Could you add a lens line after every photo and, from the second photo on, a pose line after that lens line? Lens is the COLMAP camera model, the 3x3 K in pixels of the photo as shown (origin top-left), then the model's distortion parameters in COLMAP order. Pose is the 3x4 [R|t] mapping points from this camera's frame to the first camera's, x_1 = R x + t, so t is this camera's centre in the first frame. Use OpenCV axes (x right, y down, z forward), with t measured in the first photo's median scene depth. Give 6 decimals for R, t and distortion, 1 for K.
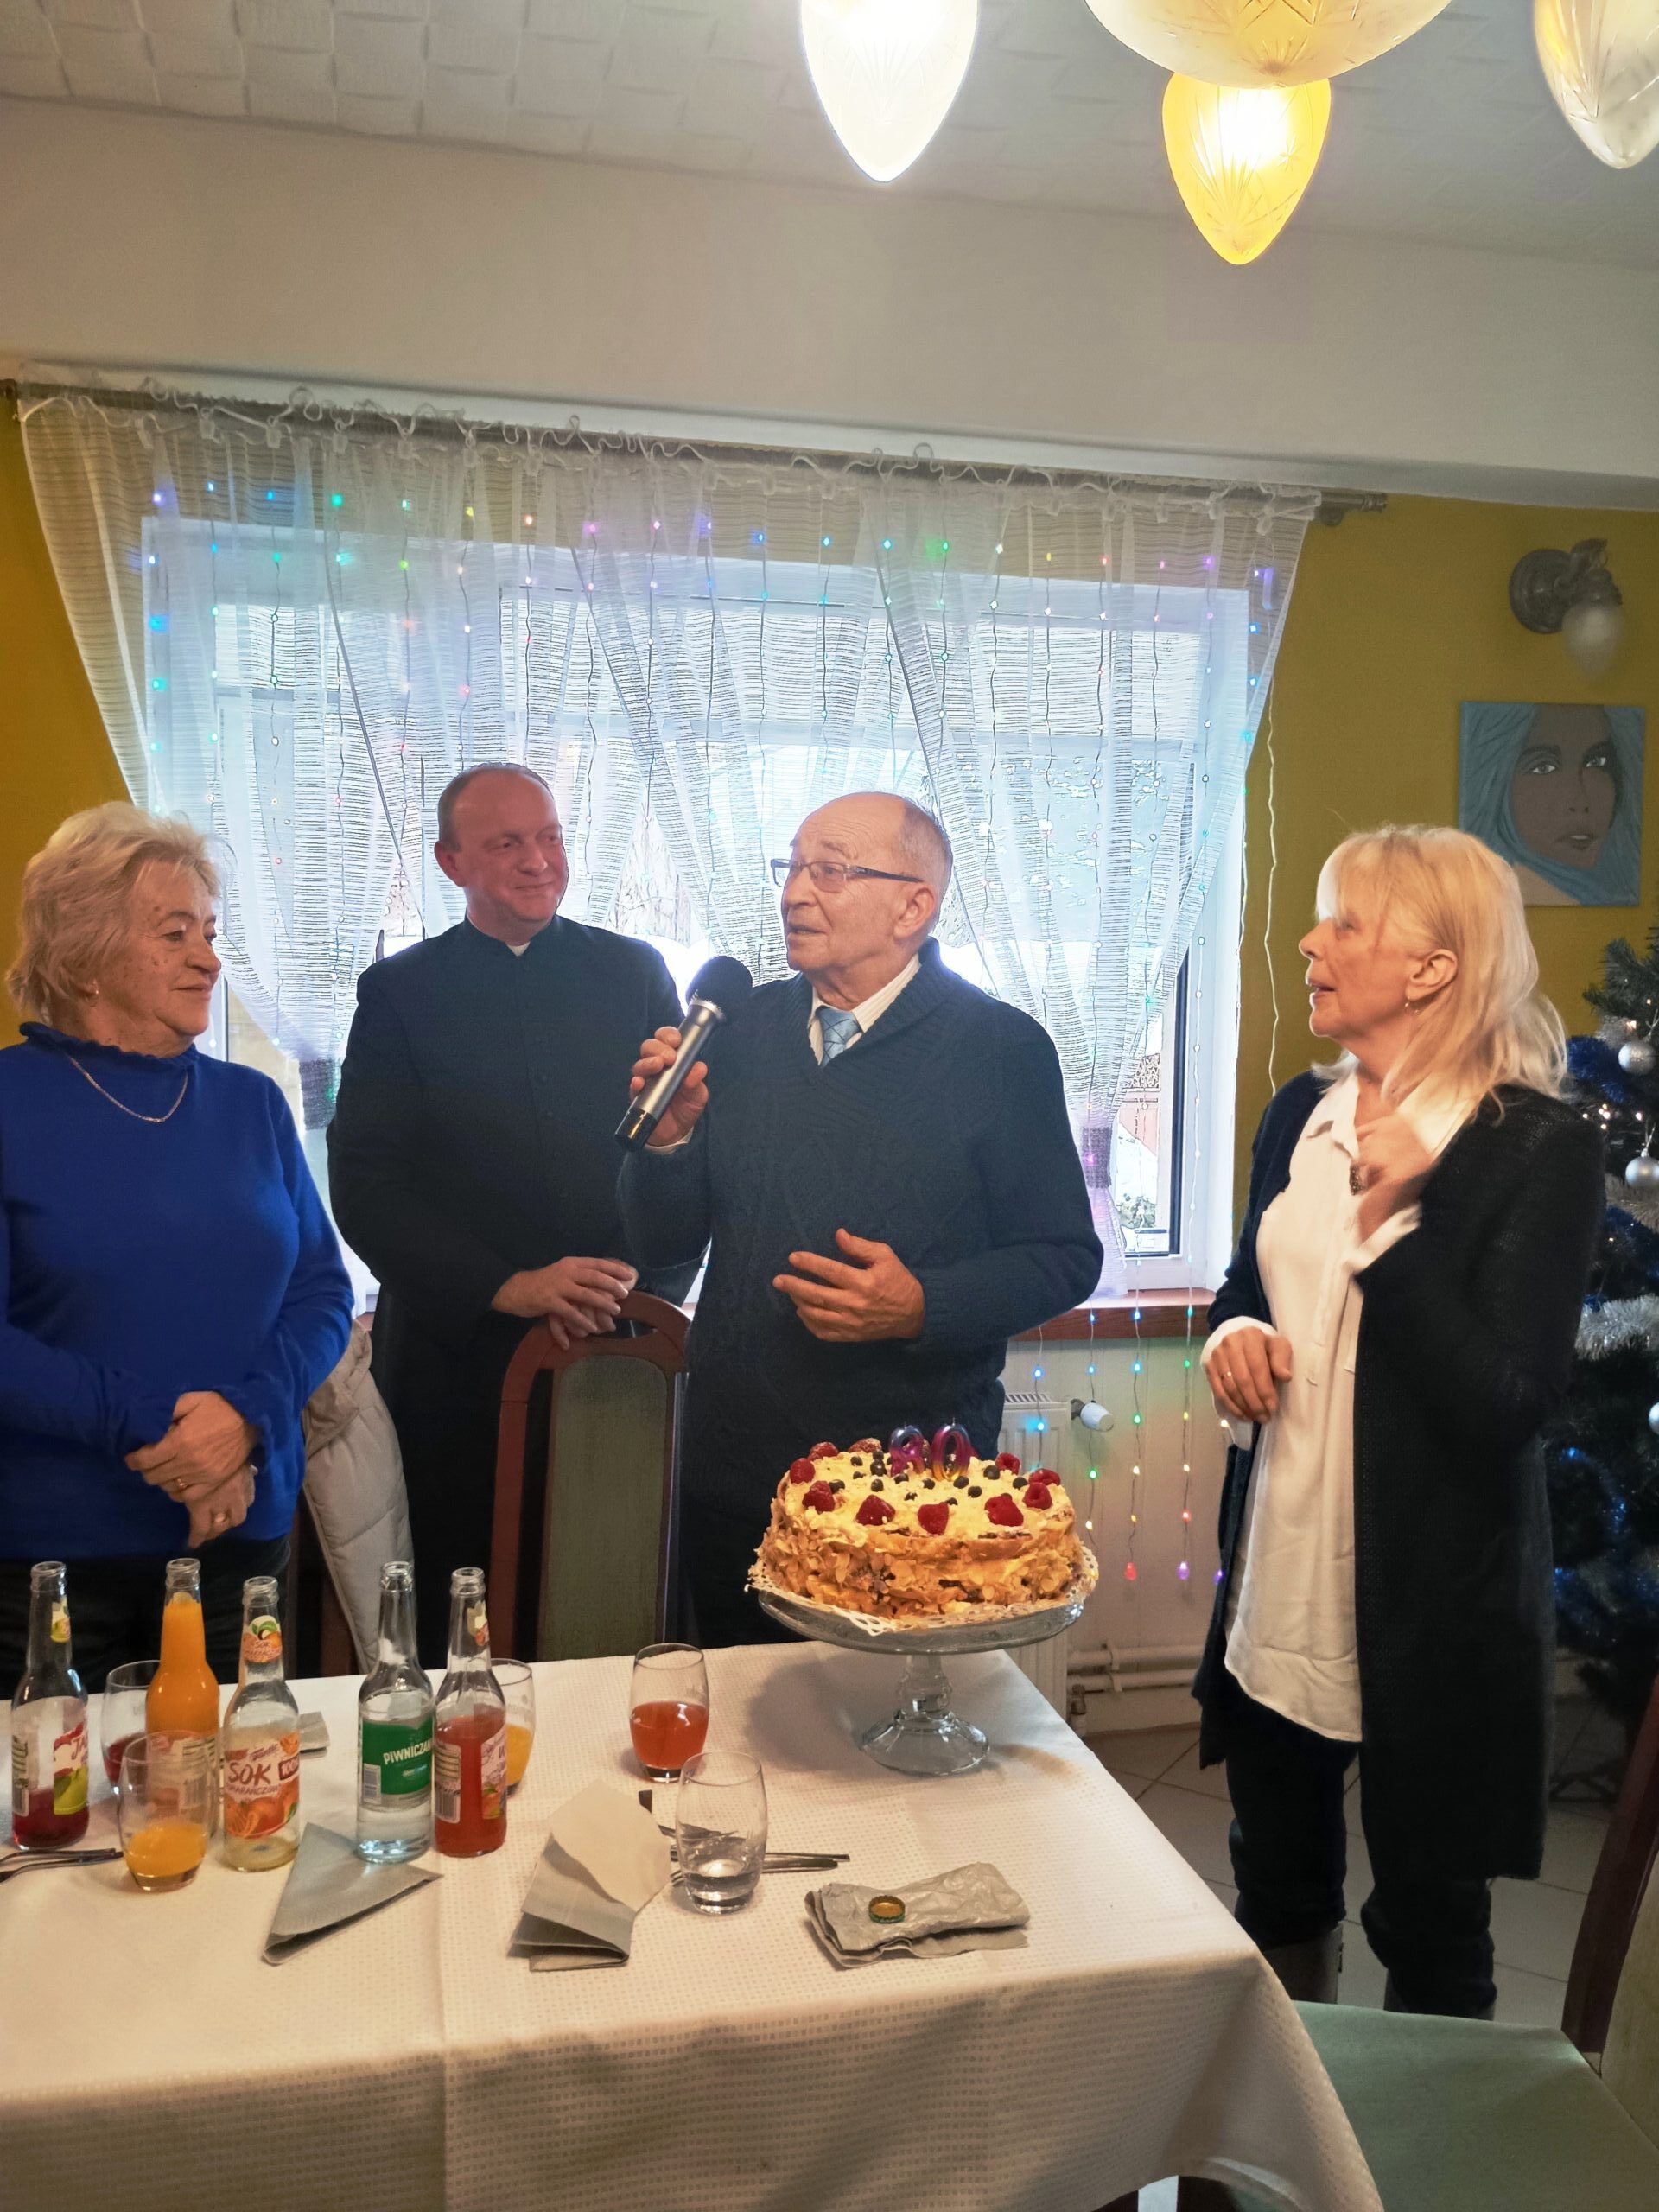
lens RADIAL K [[1963.8, 0, 829.5], [0, 1963.8, 1106.0], [0, 0, 1]] dist [0.046654, -0.002263]
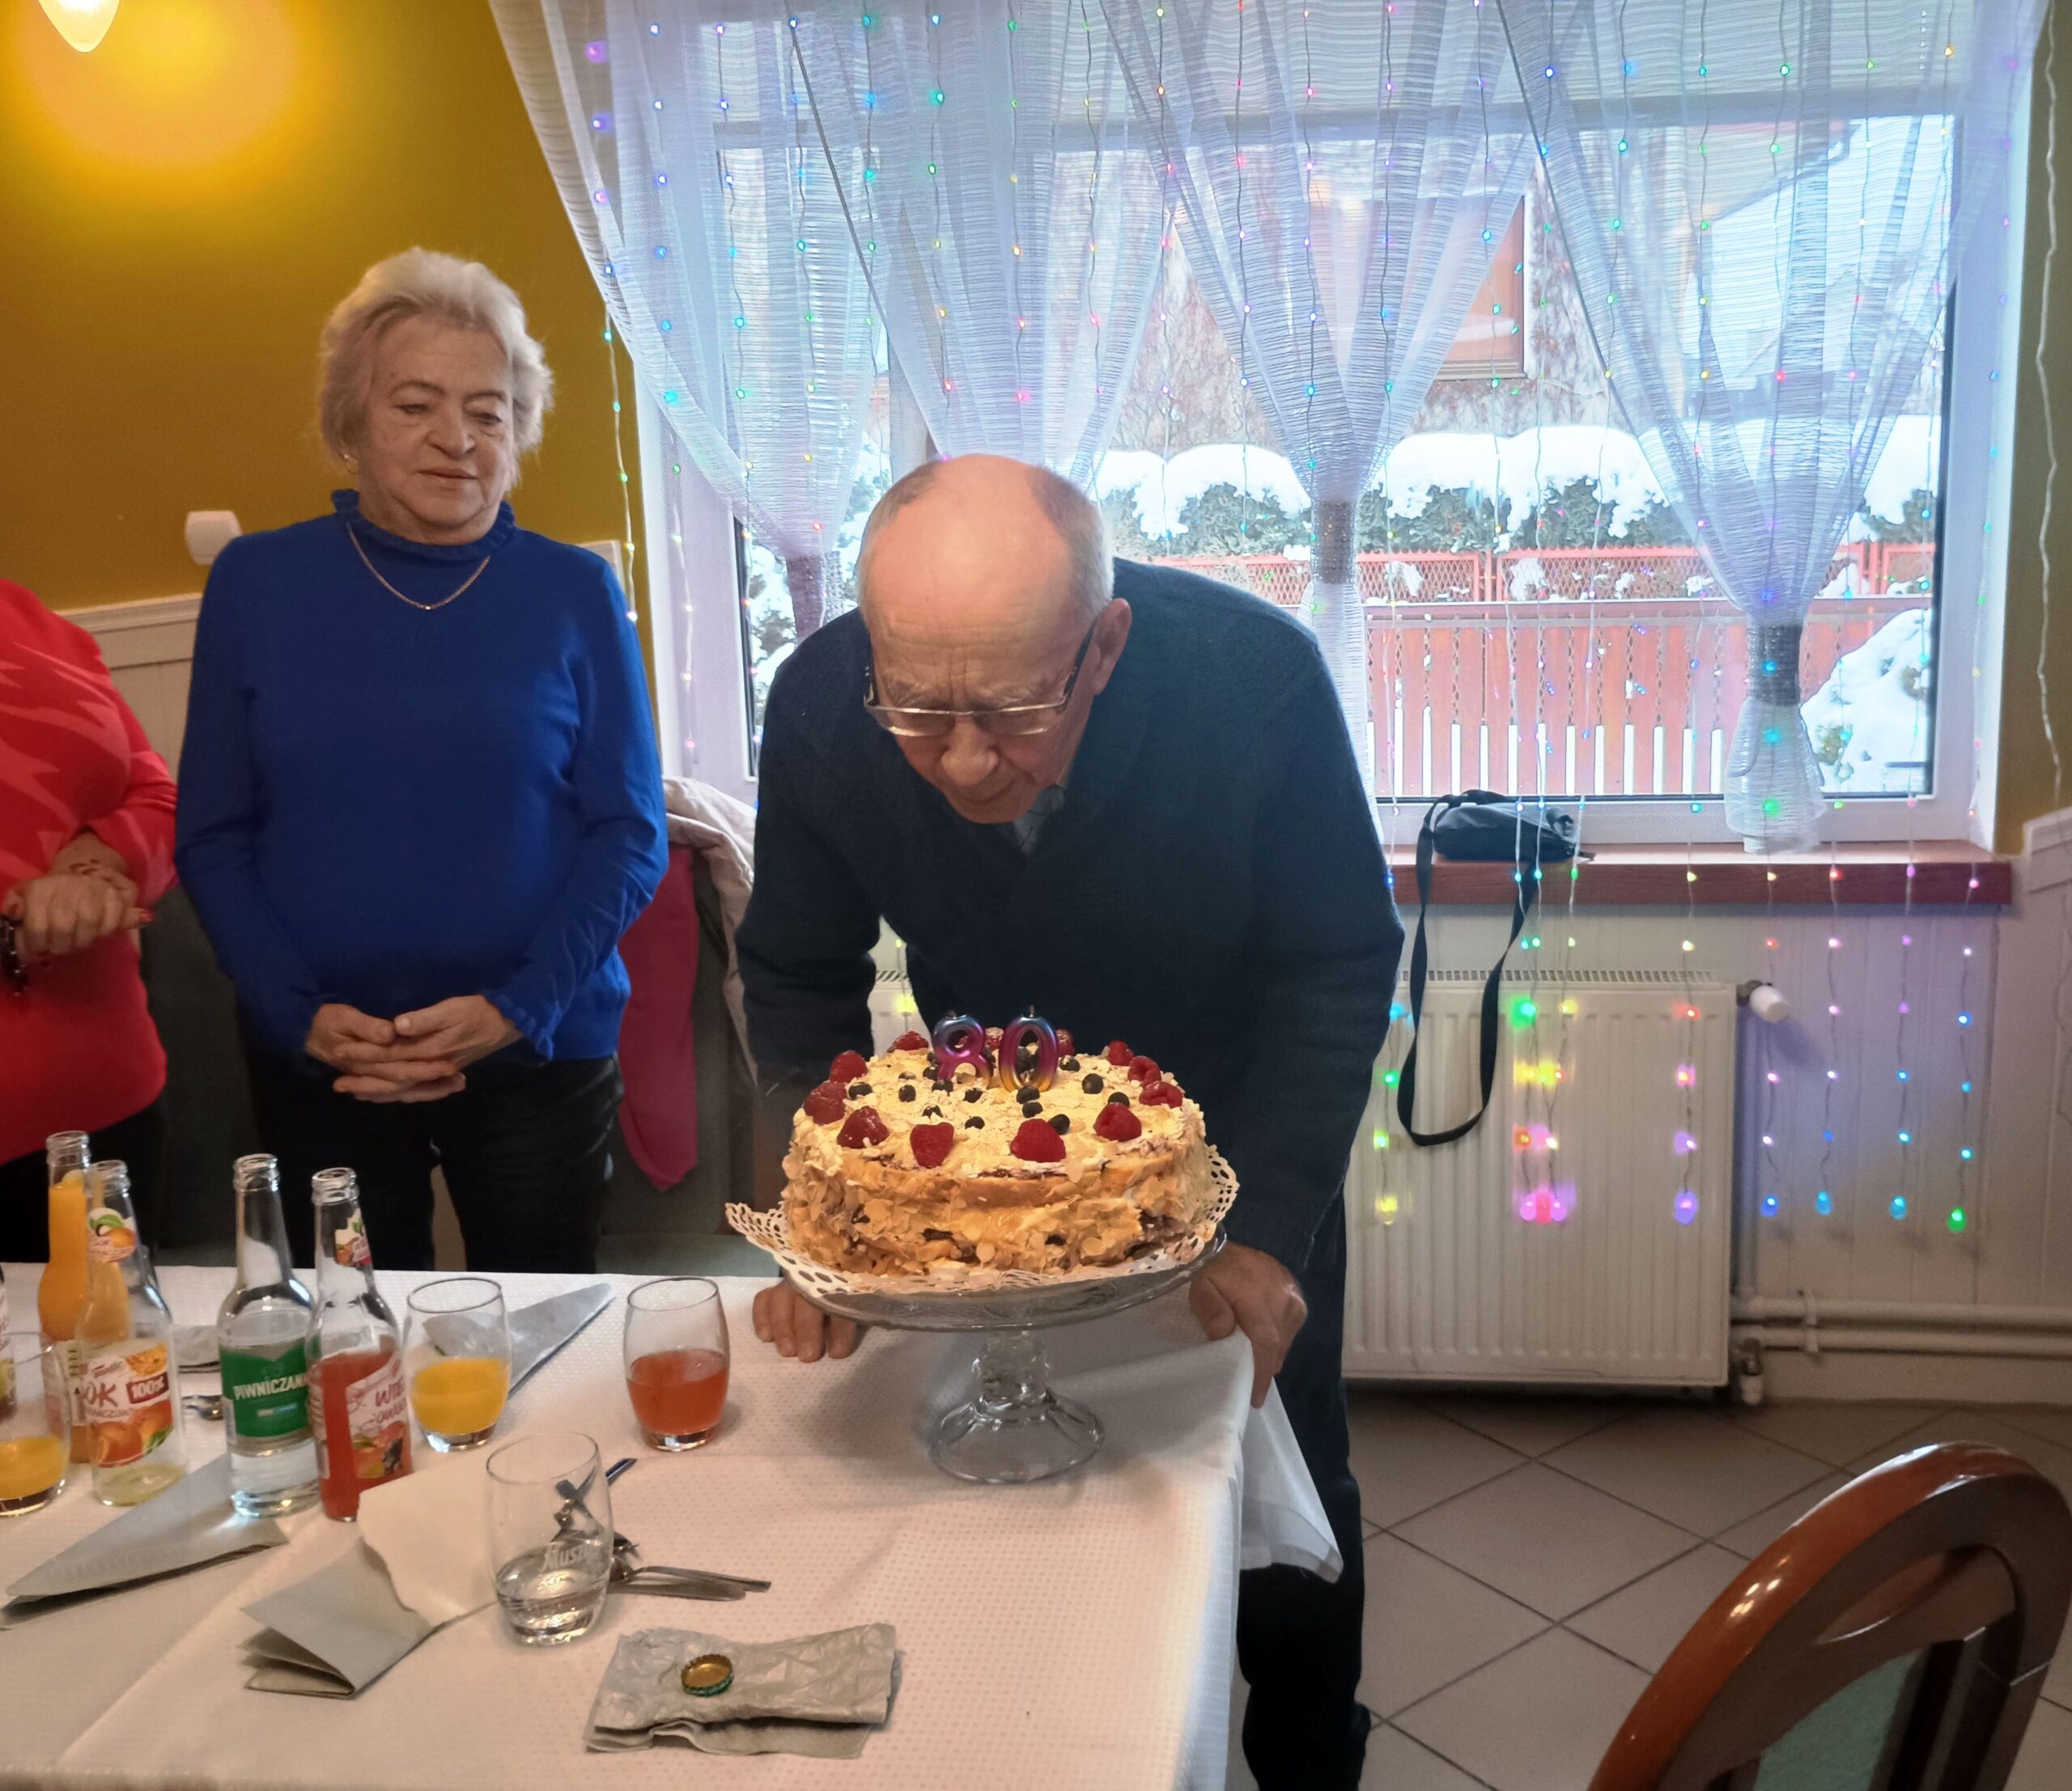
lens RADIAL K [[2096.8, 0, 1159.0], [0, 2096.8, 872.6], [0, 0, 1]] dist [0.056639, -0.054071]
pose [[0.940482, 0.025460, -0.338888, 0.385722], [0.012649, 0.993876, 0.109774, 0.027743], [0.339607, -0.107527, 0.934401, 0.320135]]
